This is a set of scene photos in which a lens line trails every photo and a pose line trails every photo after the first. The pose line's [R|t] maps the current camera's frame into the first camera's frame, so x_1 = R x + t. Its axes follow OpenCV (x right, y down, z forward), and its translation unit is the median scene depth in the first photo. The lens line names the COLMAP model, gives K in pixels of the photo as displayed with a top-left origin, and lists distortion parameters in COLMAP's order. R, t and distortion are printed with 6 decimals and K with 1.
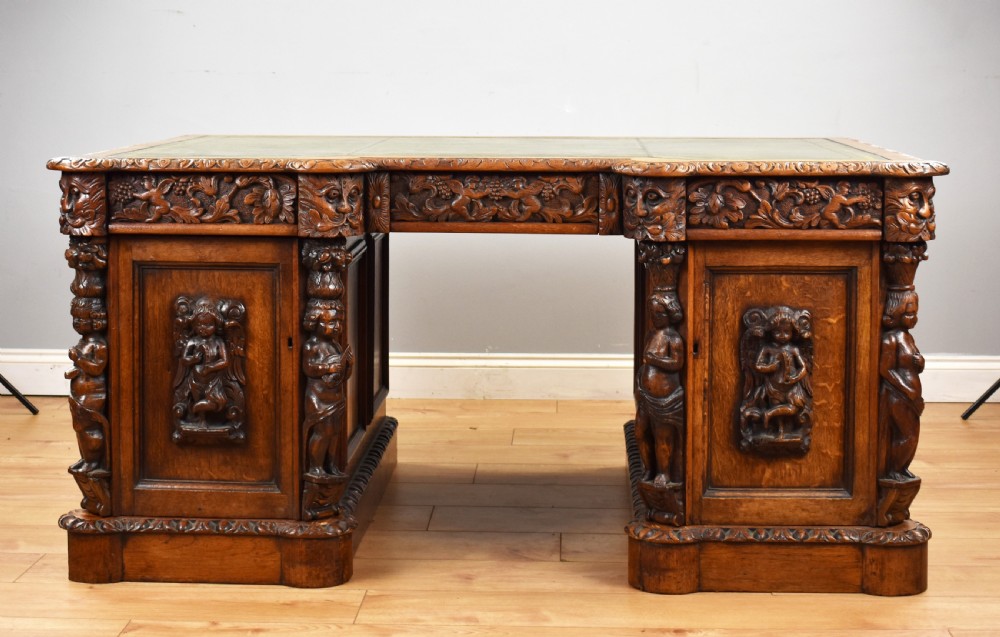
lens RADIAL K [[1688.5, 0, 513.1], [0, 1688.5, 206.0], [0, 0, 1]] dist [-0.047658, 0.000000]
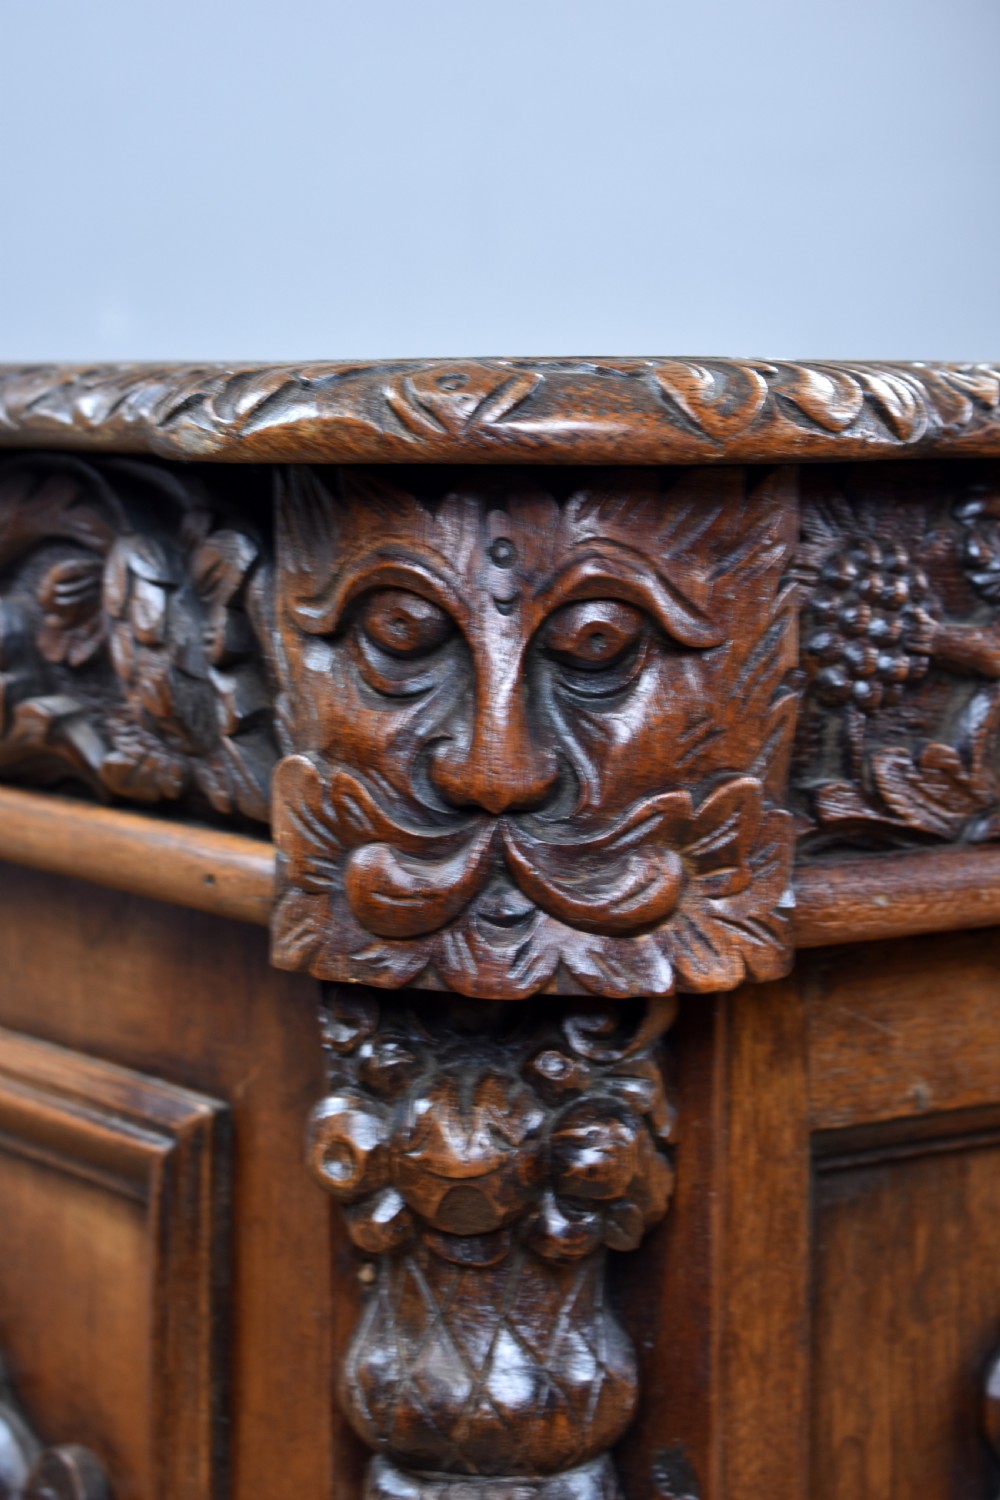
lens RADIAL K [[3355.0, 0, 498.6], [0, 3355.0, 754.2], [0, 0, 1]] dist [0.033851, 0.000000]
pose [[0.794463, -0.065635, 0.603756, -0.410396], [0.047314, 0.997810, 0.046215, -0.011439], [-0.605467, -0.008150, 0.795829, 0.808622]]
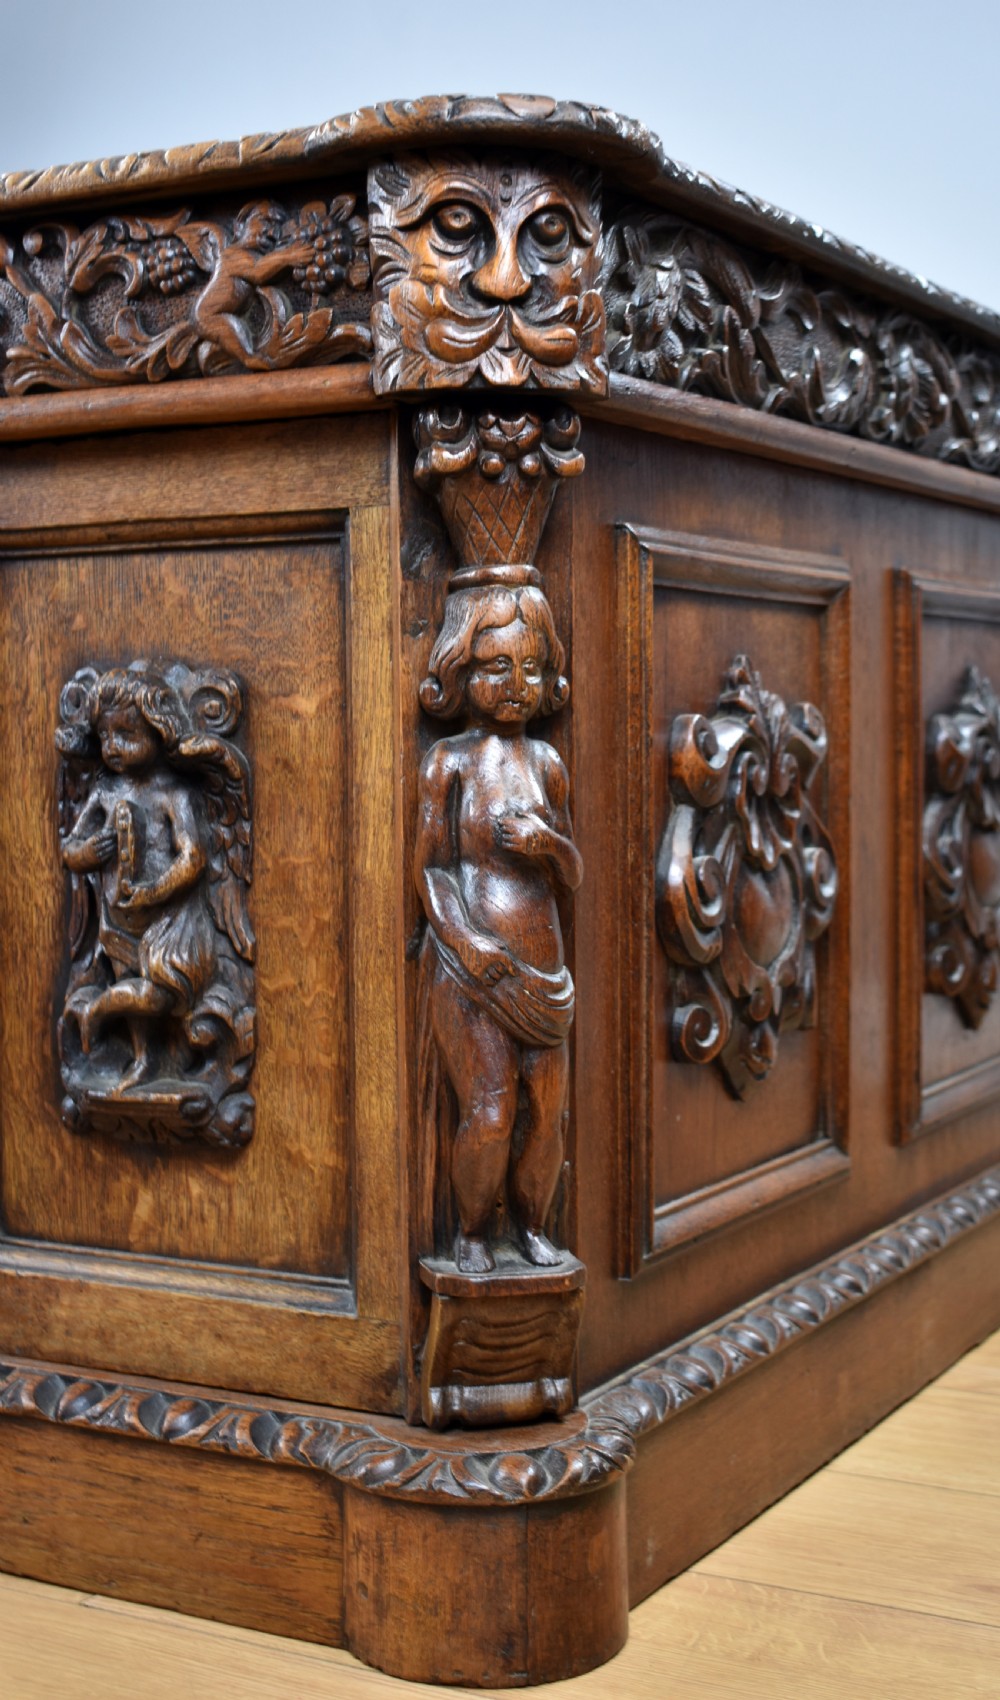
lens RADIAL K [[2357.4, 0, 492.0], [0, 2357.4, 836.0], [0, 0, 1]] dist [-0.043197, 0.000000]
pose [[0.893907, 0.015603, -0.447981, 0.405664], [-0.025795, 0.999528, -0.016659, 0.097455], [0.447510, 0.026447, 0.893888, 0.648018]]
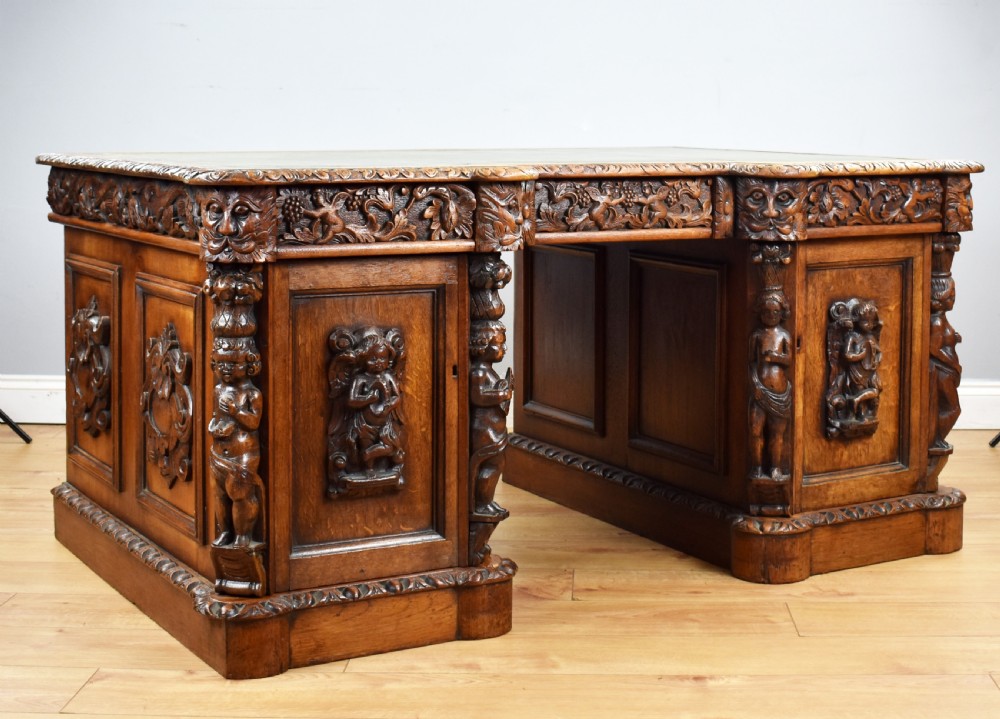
lens RADIAL K [[1670.2, 0, 556.8], [0, 1670.2, 230.2], [0, 0, 1]] dist [-0.069679, 0.000000]
pose [[0.829076, -0.036983, 0.557911, -0.586538], [0.038020, 0.999230, 0.009738, -0.000700], [-0.557841, 0.013138, 0.829844, 0.231167]]
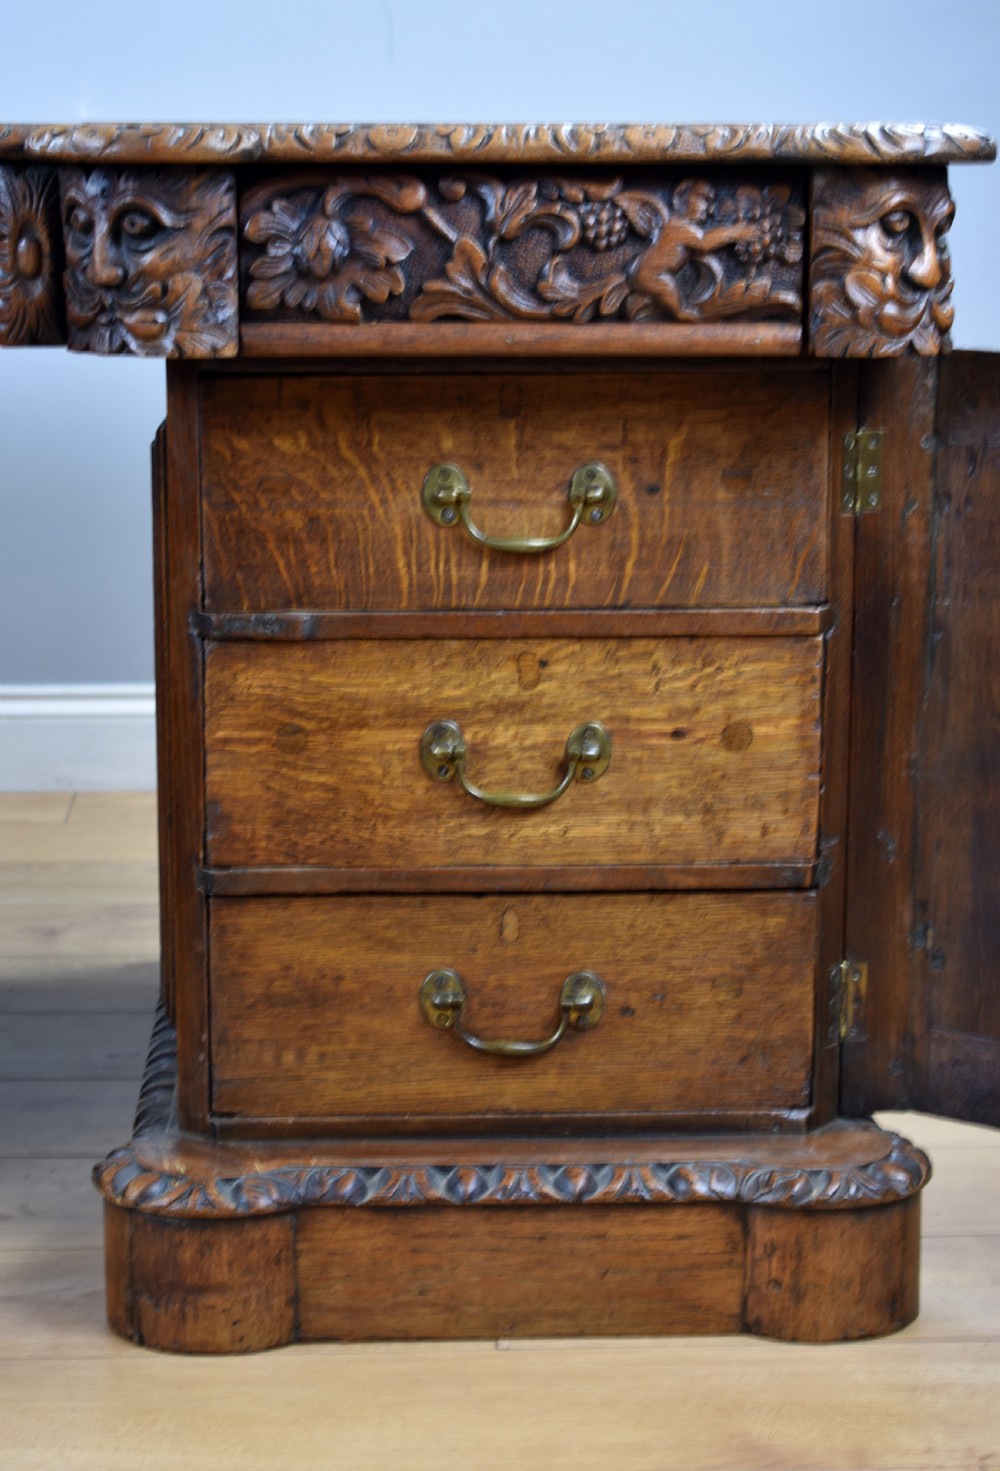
lens RADIAL K [[2997.5, 0, 478.4], [0, 2997.5, 773.4], [0, 0, 1]] dist [0.007687, 0.000000]
pose [[0.994896, -0.016306, 0.099578, 0.087398], [0.004382, 0.992908, 0.118808, 0.031920], [-0.100809, -0.117766, 0.987911, 0.376474]]
